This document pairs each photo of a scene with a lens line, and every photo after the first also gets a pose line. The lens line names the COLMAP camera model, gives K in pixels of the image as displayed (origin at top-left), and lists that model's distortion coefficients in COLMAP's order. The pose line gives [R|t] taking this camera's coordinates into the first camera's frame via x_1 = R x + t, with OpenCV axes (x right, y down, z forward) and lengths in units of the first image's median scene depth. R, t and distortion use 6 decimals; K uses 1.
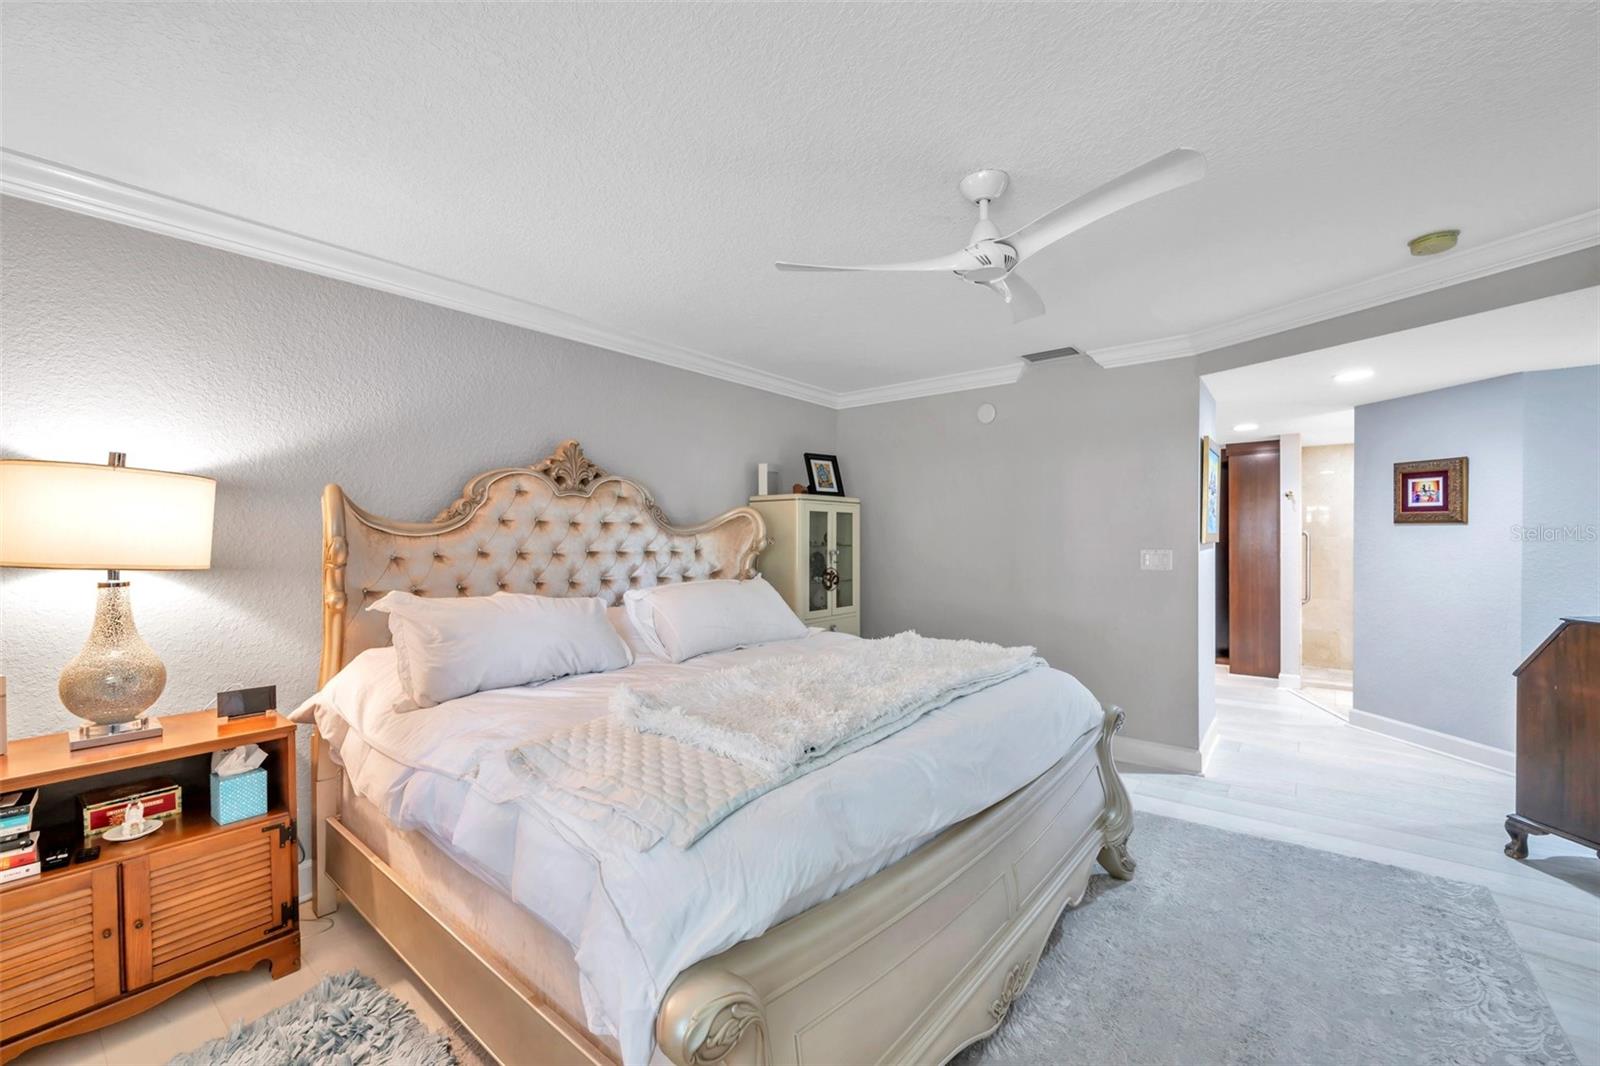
lens RADIAL K [[648.1, 0, 792.7], [0, 648.1, 536.8], [0, 0, 1]] dist [0.000085, 0.000074]
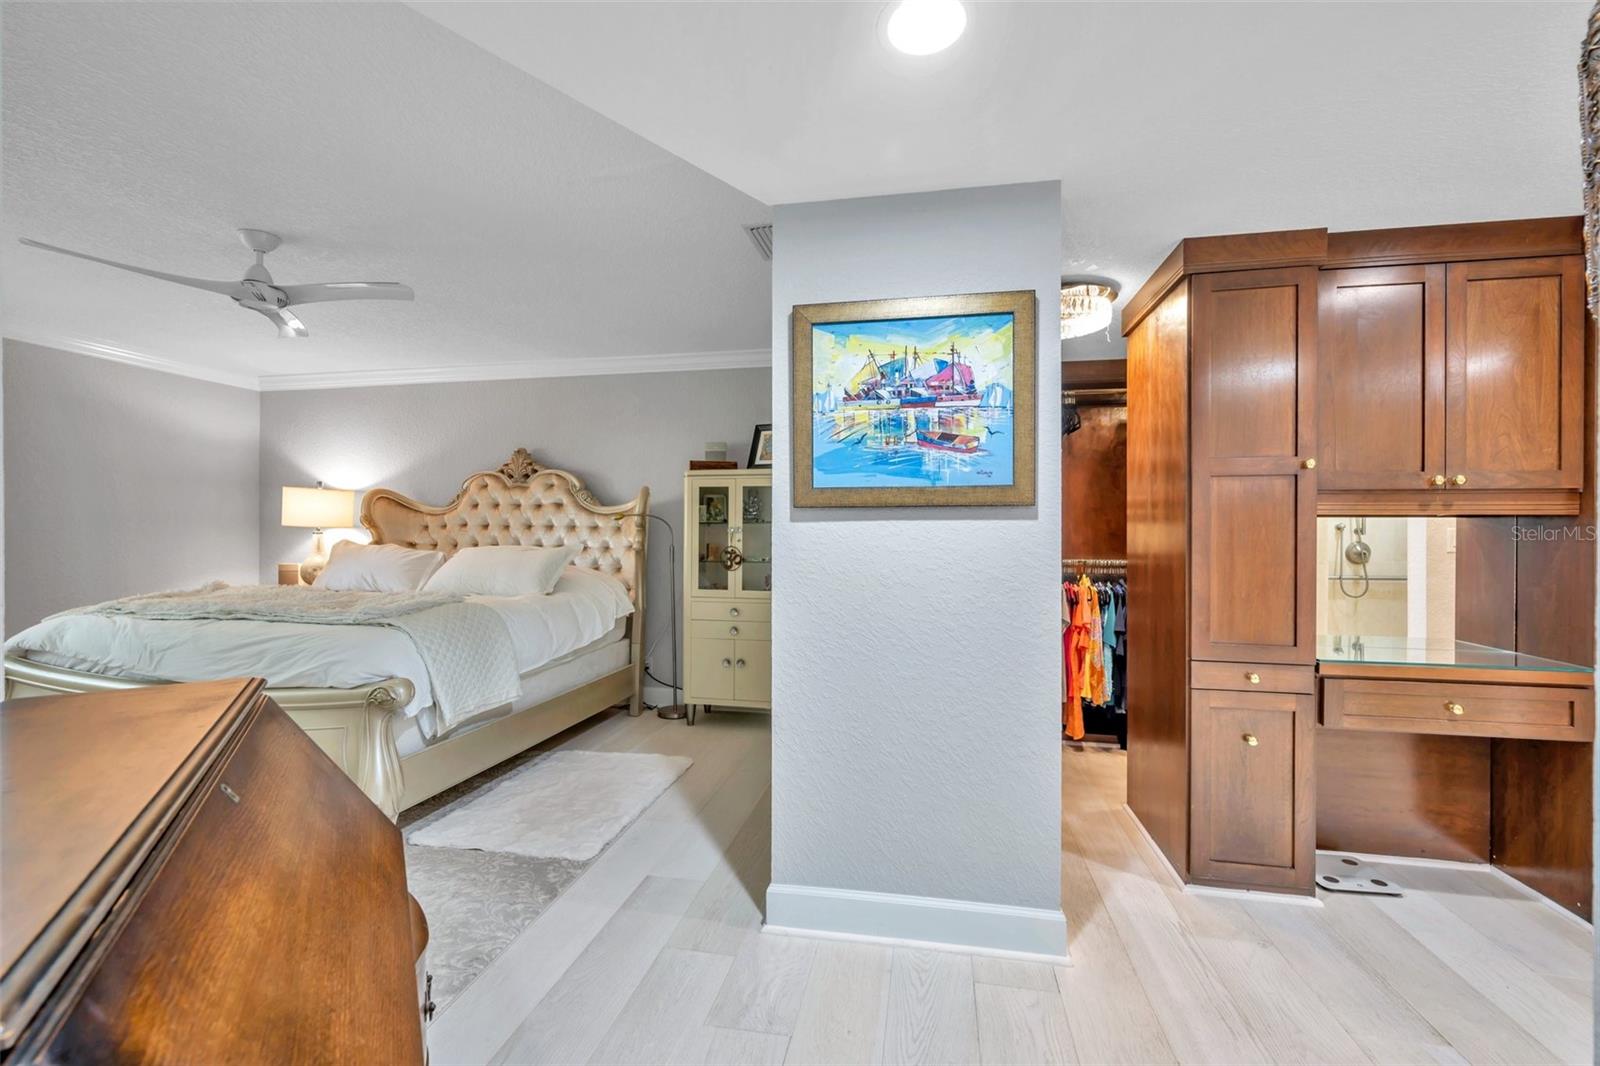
lens RADIAL K [[681.2, 0, 794.3], [0, 681.2, 536.7], [0, 0, 1]] dist [0.000698, 0.000091]
pose [[0.481532, 0.005802, -0.876409, 1.241197], [-0.006552, 0.999974, 0.003020, 0.038847], [0.876404, 0.004288, 0.481558, 0.778556]]
